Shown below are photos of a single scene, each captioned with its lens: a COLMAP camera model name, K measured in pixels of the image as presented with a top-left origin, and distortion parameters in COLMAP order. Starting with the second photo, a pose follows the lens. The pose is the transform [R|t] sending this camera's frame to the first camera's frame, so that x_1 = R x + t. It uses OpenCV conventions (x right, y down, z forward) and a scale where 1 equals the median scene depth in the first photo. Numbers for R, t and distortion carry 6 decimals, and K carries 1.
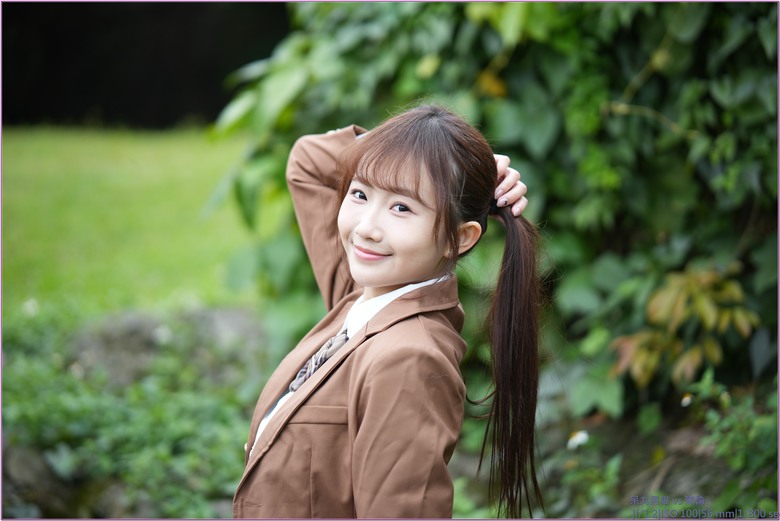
lens RADIAL K [[1801.0, 0, 393.3], [0, 1801.0, 254.2], [0, 0, 1]] dist [0.138470, 0.000000]
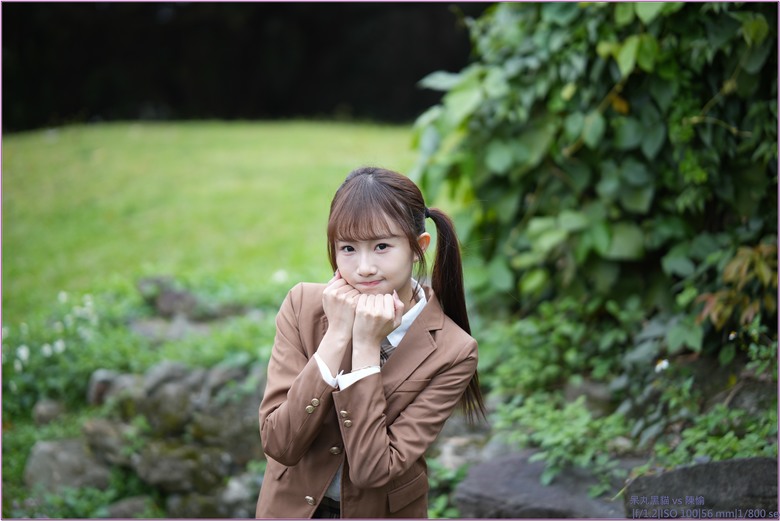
lens RADIAL K [[1801.0, 0, 382.5], [0, 1801.0, 297.7], [0, 0, 1]] dist [0.138470, 0.000000]
pose [[0.989416, -0.006339, -0.144970, 0.079318], [0.012429, 0.999076, 0.041144, -0.009624], [0.144575, -0.042511, 0.988580, -0.355268]]
